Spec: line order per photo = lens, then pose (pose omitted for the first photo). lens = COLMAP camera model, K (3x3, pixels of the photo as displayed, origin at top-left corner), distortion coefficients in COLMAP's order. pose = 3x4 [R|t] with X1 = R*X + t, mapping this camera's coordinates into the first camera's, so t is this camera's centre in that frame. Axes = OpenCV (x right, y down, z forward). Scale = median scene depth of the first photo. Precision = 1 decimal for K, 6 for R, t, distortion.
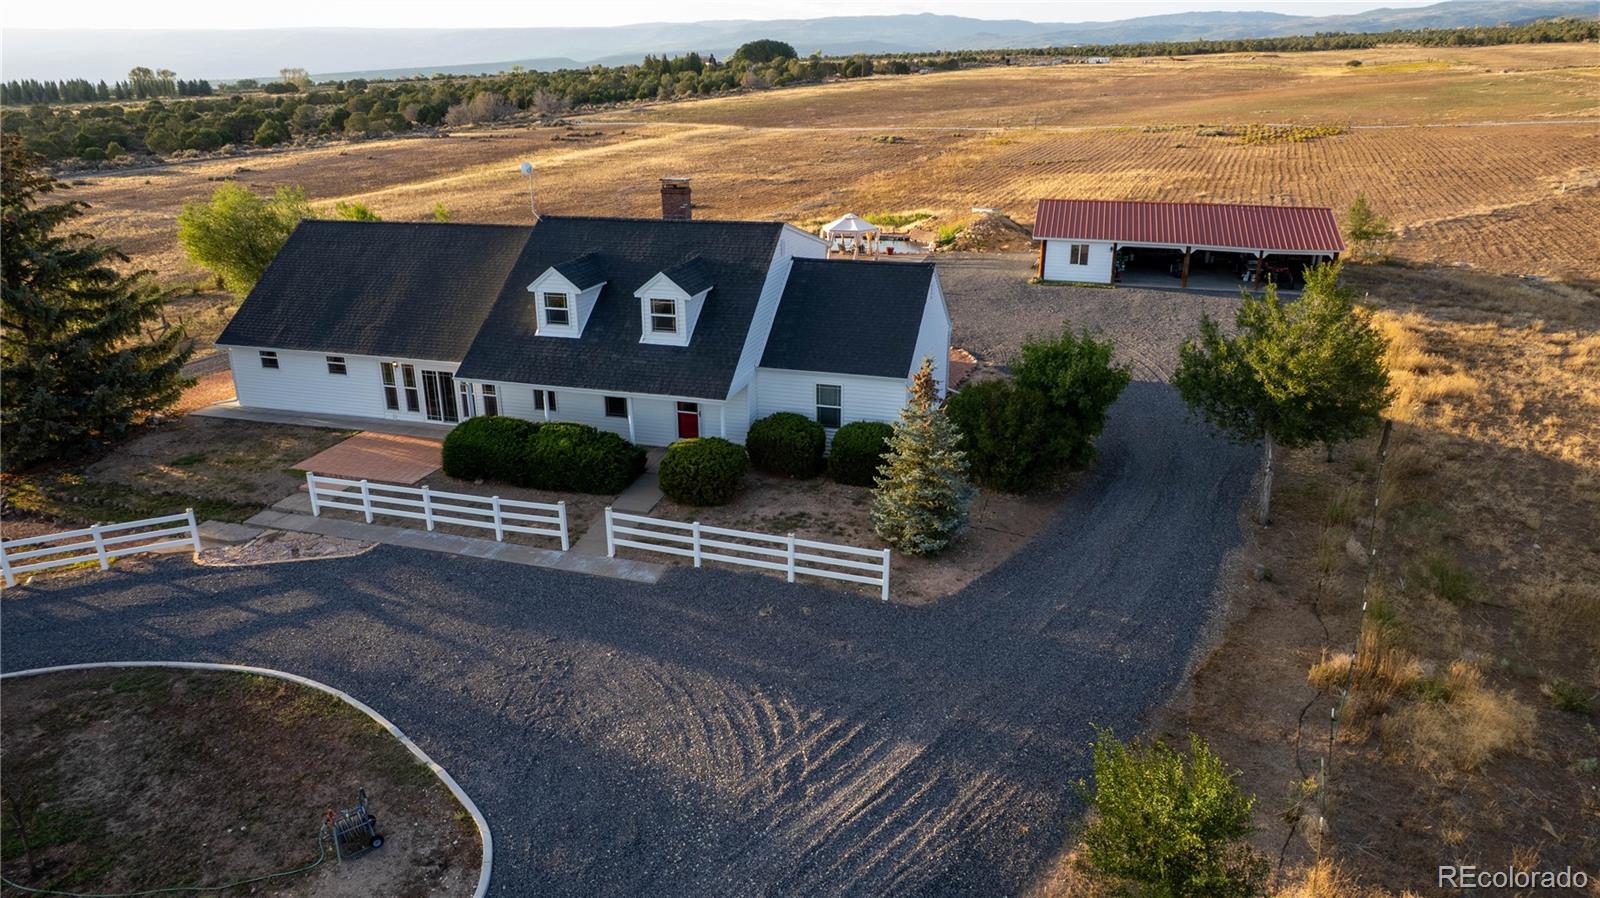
lens RADIAL K [[1022.7, 0, 799.2], [0, 1022.7, 456.6], [0, 0, 1]] dist [-0.073469, 0.066830]
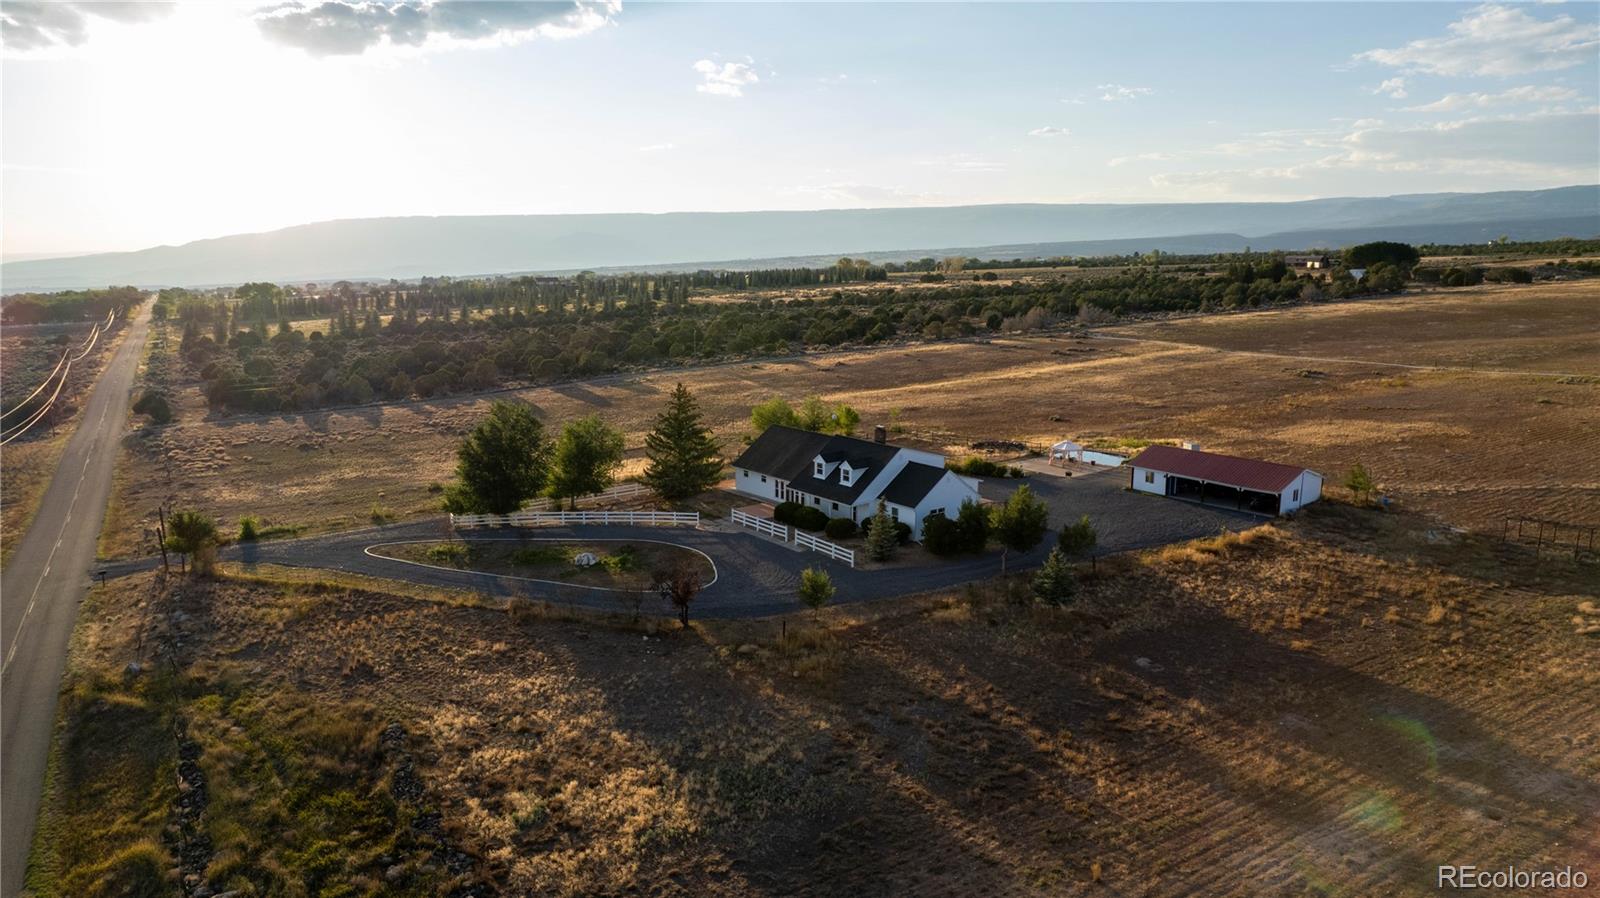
lens RADIAL K [[1022.7, 0, 799.2], [0, 1022.7, 456.6], [0, 0, 1]] dist [-0.073469, 0.066830]
pose [[0.817729, 0.116351, -0.563721, 1.206842], [-0.203682, 0.974482, -0.094329, 0.095550], [0.538361, 0.191955, 0.820561, -1.270203]]
